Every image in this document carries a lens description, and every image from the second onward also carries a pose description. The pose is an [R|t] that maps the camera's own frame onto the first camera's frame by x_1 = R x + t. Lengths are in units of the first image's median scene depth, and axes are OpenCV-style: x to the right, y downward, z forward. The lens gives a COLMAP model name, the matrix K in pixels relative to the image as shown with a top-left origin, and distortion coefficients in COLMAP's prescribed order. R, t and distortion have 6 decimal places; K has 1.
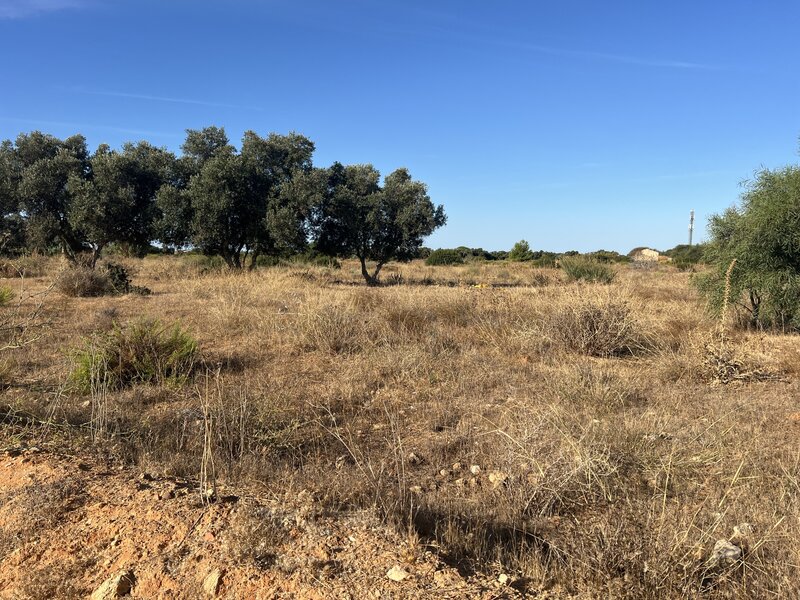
lens RADIAL K [[604.7, 0, 392.7], [0, 604.7, 303.3], [0, 0, 1]] dist [0.053462, -0.063021]
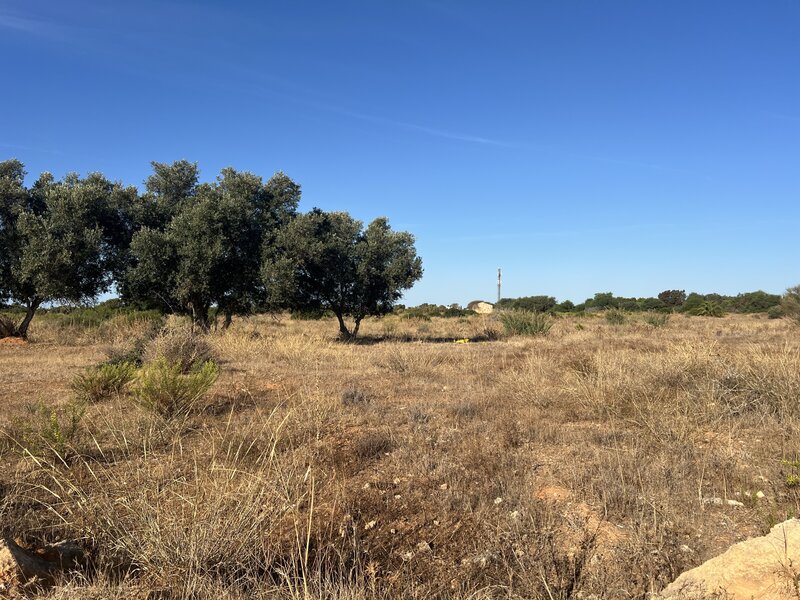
lens RADIAL K [[604.7, 0, 392.7], [0, 604.7, 303.3], [0, 0, 1]] dist [0.053462, -0.063021]
pose [[0.955944, -0.007990, 0.293440, -0.527116], [0.034156, 0.995867, -0.084154, -0.025435], [-0.291555, 0.090469, 0.952266, 0.257311]]
